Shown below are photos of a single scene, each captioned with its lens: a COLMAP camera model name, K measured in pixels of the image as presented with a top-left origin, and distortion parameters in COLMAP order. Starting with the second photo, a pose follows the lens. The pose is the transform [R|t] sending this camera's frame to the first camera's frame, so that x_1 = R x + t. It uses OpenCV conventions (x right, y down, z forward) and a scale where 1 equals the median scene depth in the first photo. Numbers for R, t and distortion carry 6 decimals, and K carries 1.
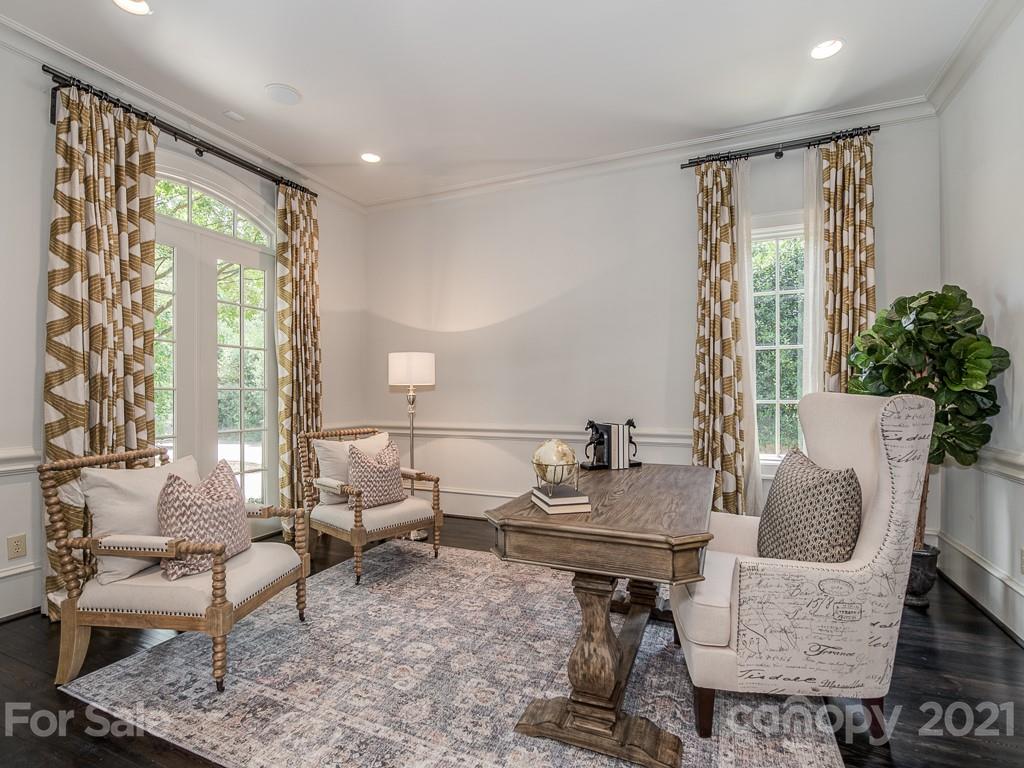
lens RADIAL K [[500.6, 0, 511.2], [0, 500.6, 390.7], [0, 0, 1]] dist [-0.006765, -0.002313]
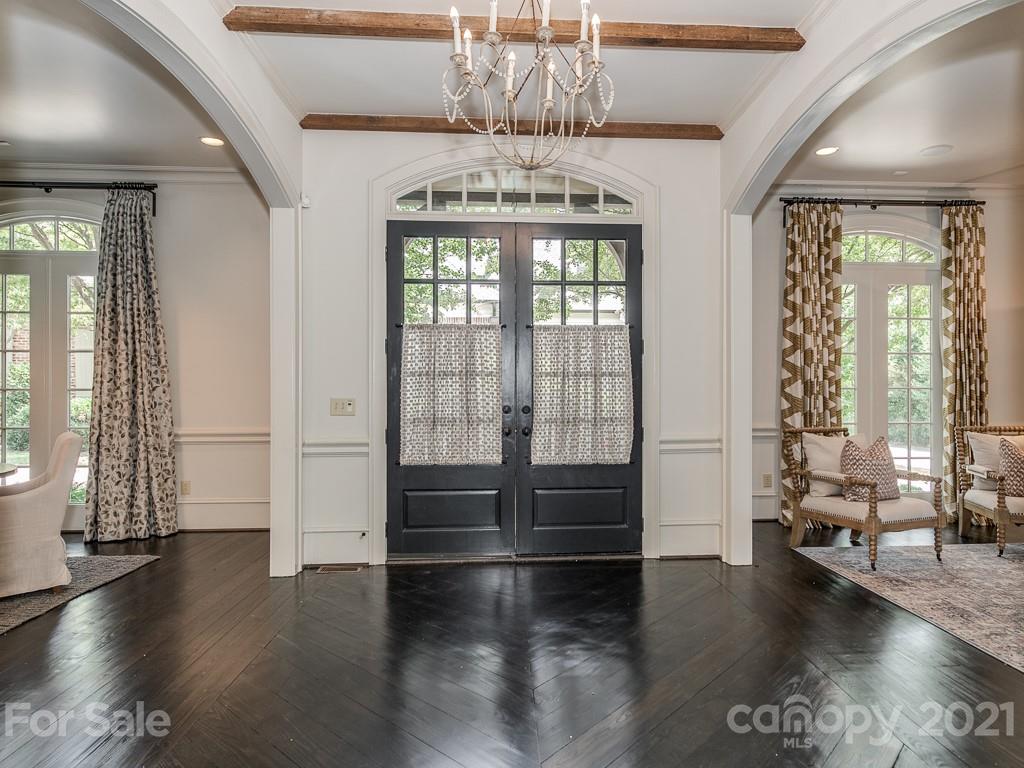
lens RADIAL K [[617.7, 0, 531.6], [0, 617.7, 398.0], [0, 0, 1]] dist [0.002020, -0.002907]
pose [[0.455873, 0.009609, -0.889993, 0.504302], [0.003502, 0.999915, 0.012589, -0.002181], [0.890038, -0.008856, 0.455801, -0.661885]]
